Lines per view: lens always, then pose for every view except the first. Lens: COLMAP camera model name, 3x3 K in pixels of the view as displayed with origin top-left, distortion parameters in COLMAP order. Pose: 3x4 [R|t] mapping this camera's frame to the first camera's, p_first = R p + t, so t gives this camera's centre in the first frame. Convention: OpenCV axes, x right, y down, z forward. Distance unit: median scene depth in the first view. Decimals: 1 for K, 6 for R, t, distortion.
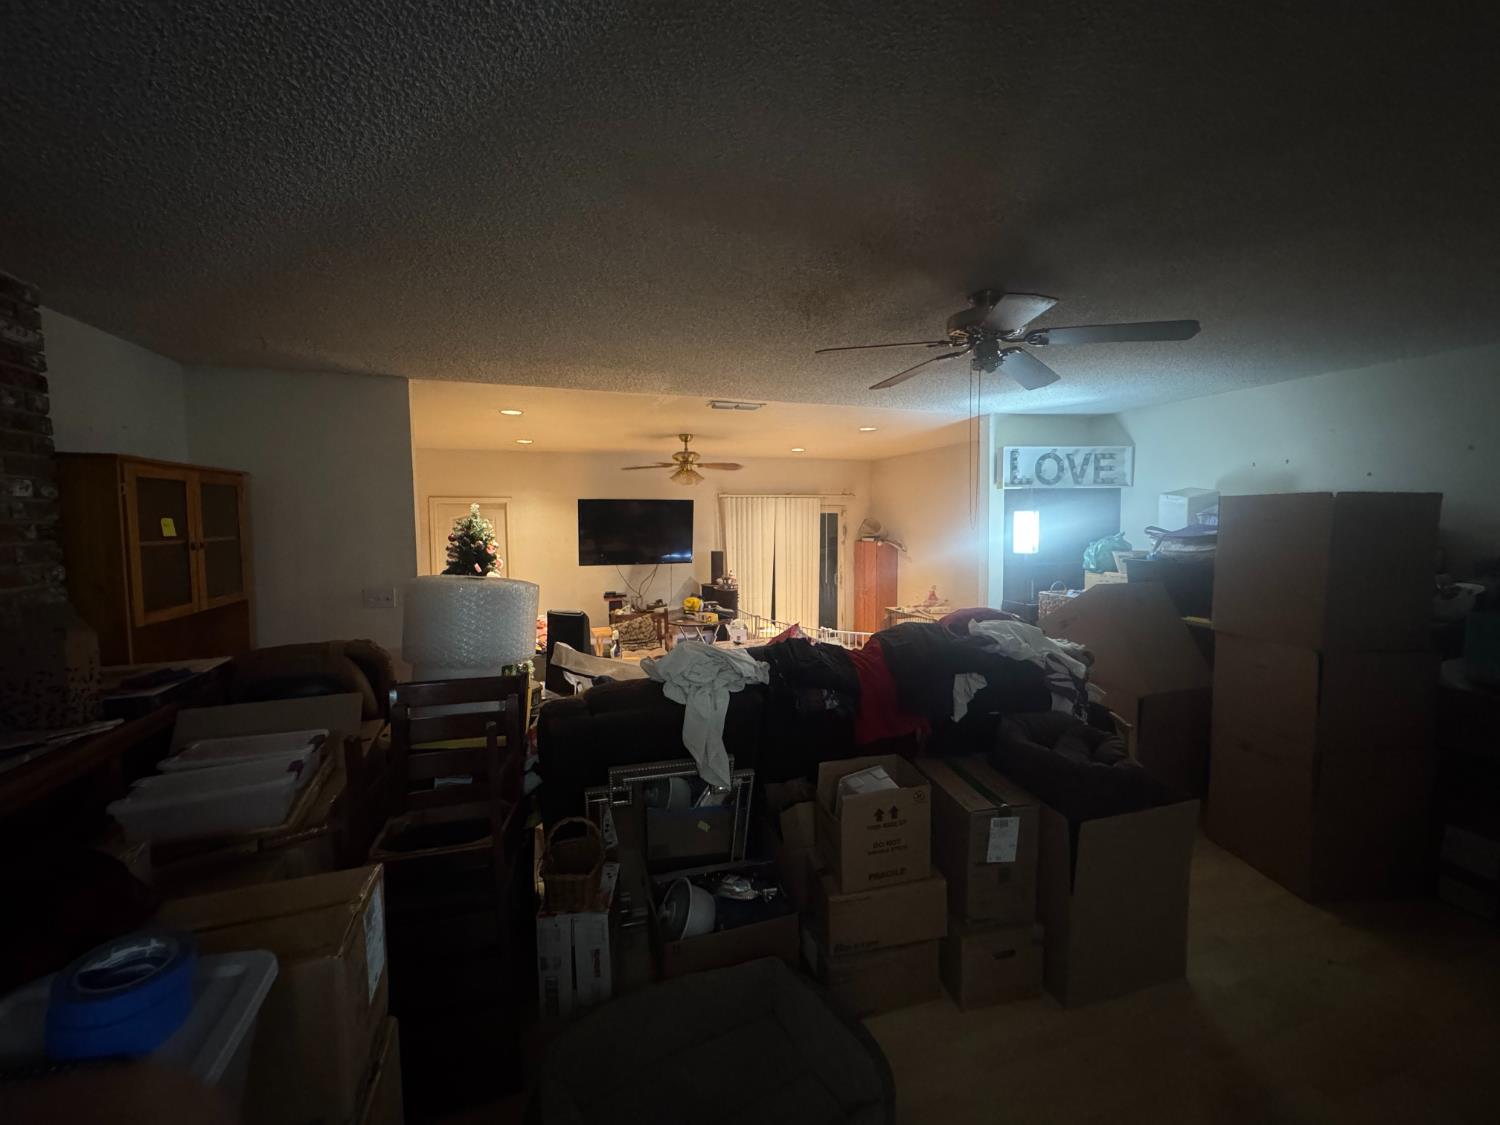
lens RADIAL K [[591.0, 0, 748.1], [0, 591.0, 556.3], [0, 0, 1]] dist [0.000113, -0.000016]
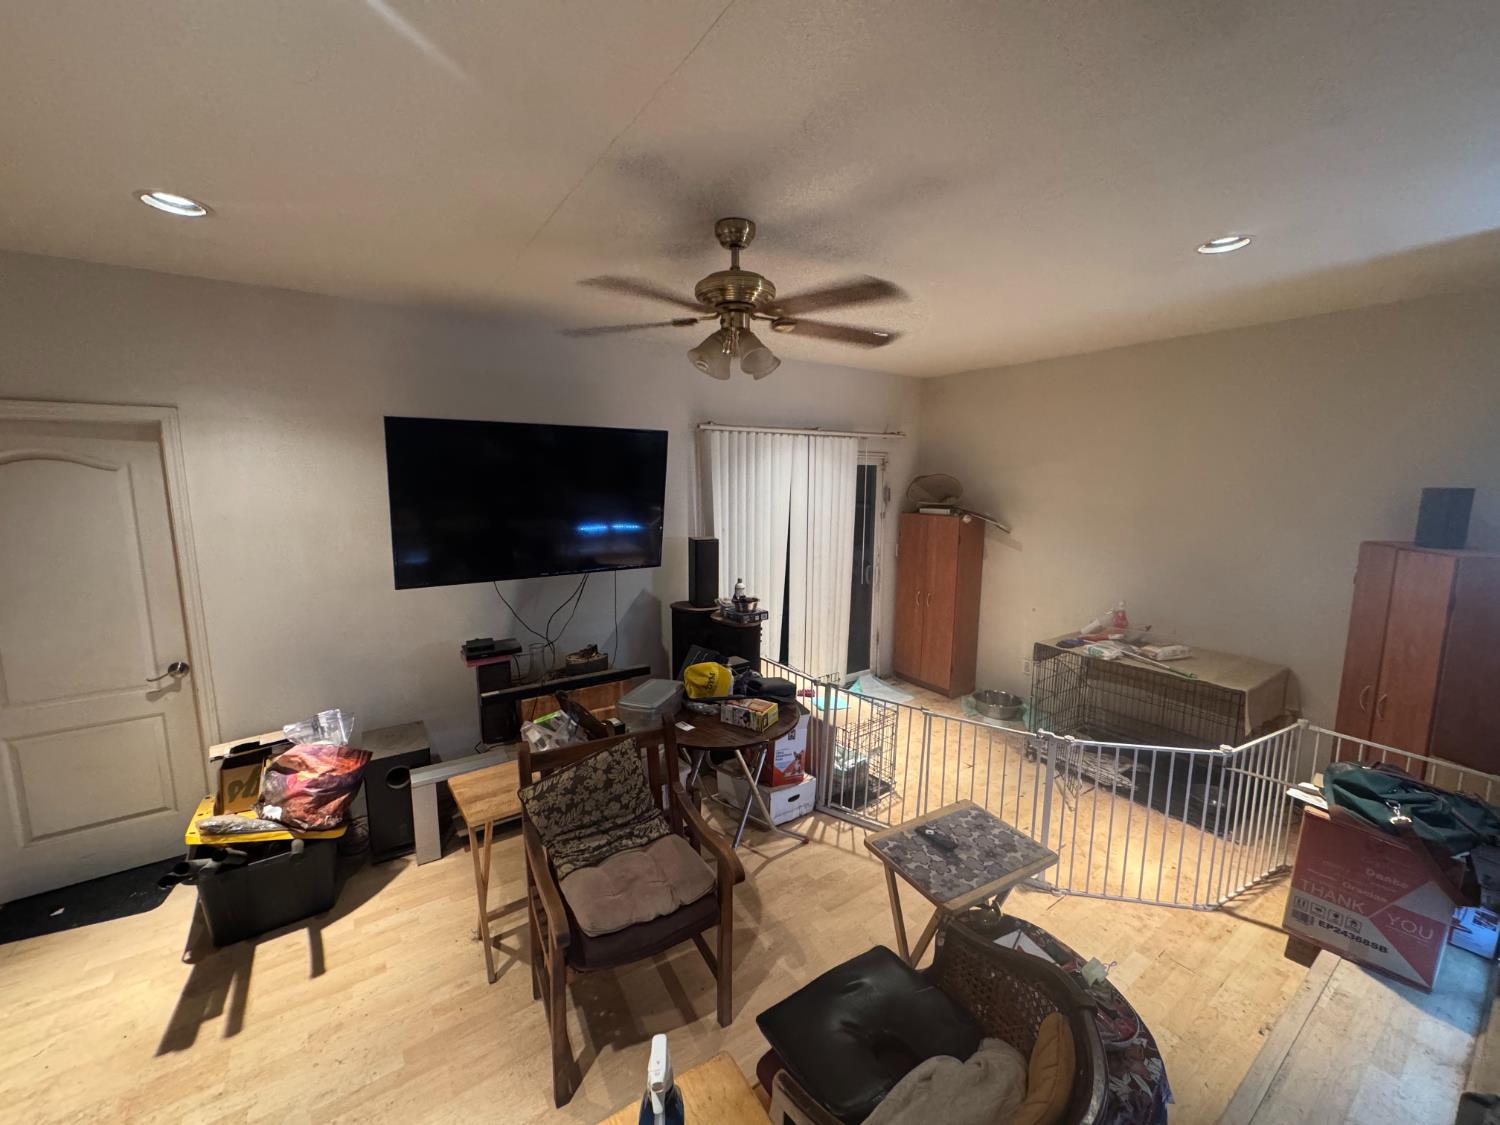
lens RADIAL K [[591.0, 0, 748.1], [0, 591.0, 556.3], [0, 0, 1]] dist [0.000113, -0.000016]
pose [[0.960693, -0.025868, 0.276405, -0.153054], [0.005162, 0.997142, 0.075380, -0.030704], [-0.277565, -0.070990, 0.958080, 0.508292]]
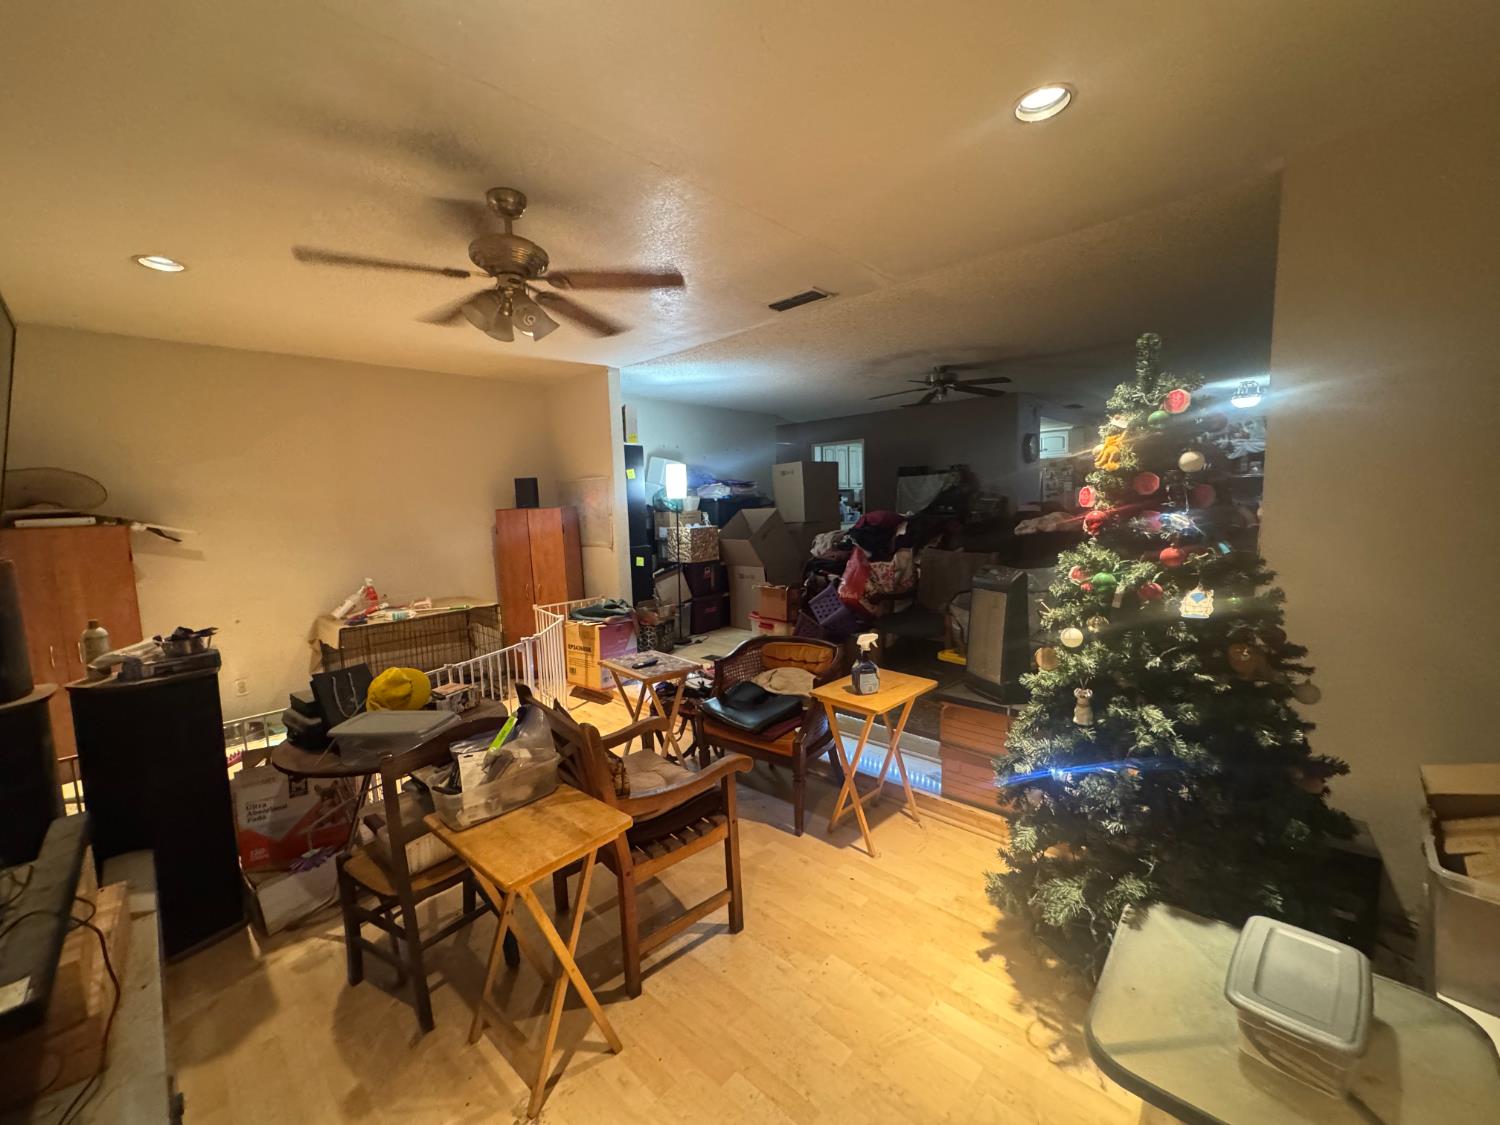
lens RADIAL K [[591.0, 0, 748.1], [0, 591.0, 556.3], [0, 0, 1]] dist [0.000113, -0.000016]
pose [[-0.452340, -0.070634, 0.889044, -0.392084], [0.089418, 0.988244, 0.124011, -0.014614], [-0.887352, 0.135591, -0.440706, 0.813120]]
